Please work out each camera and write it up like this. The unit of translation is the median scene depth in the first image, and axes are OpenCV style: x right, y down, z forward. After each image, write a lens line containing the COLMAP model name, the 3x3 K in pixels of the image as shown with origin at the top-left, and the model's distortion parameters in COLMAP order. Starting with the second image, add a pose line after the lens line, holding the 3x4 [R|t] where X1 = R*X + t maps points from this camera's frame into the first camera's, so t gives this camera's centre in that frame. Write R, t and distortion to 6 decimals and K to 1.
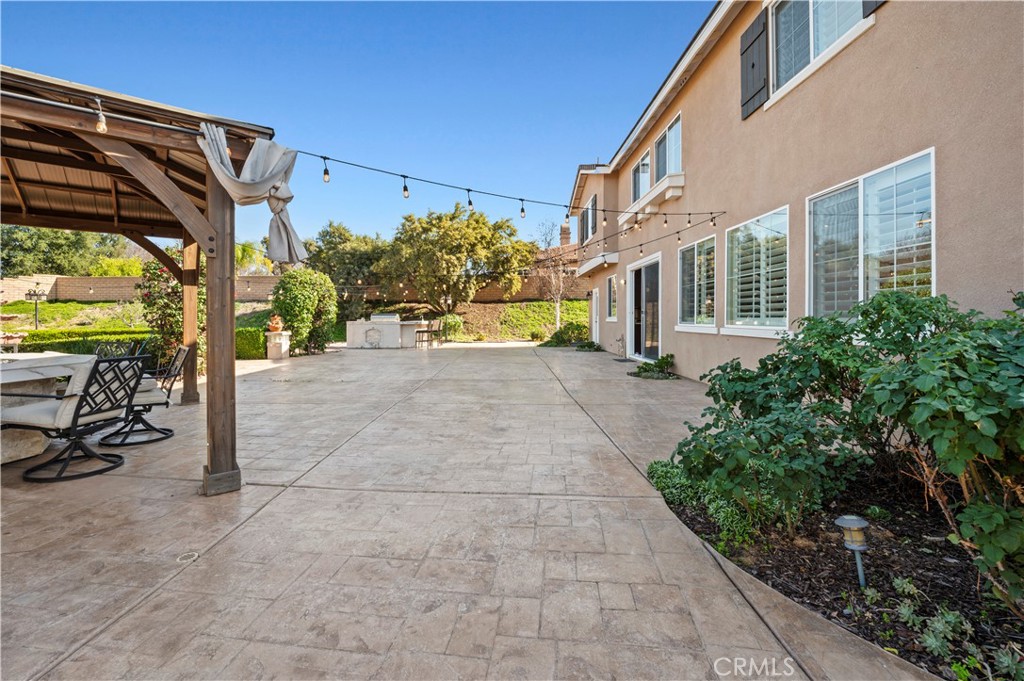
lens RADIAL K [[428.3, 0, 512.4], [0, 428.3, 330.7], [0, 0, 1]] dist [0.001205, -0.009963]
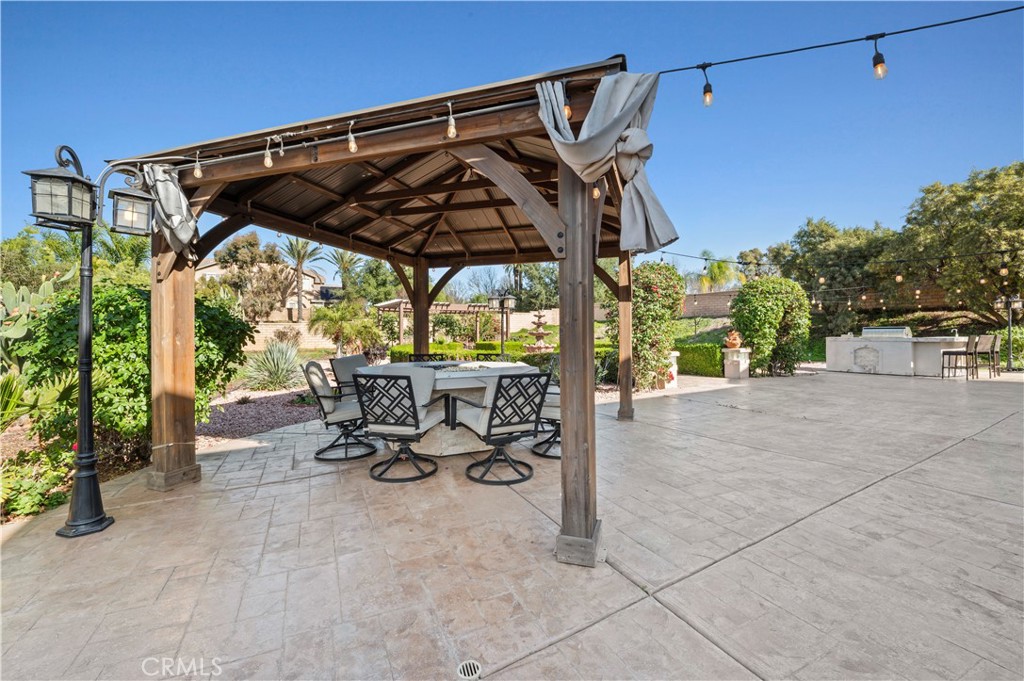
lens RADIAL K [[428.3, 0, 512.4], [0, 428.3, 330.7], [0, 0, 1]] dist [0.001205, -0.009963]
pose [[0.522095, -0.008128, -0.852849, -0.017961], [-0.021720, 0.999504, -0.022822, -0.004115], [0.852611, 0.030439, 0.521659, 0.117393]]
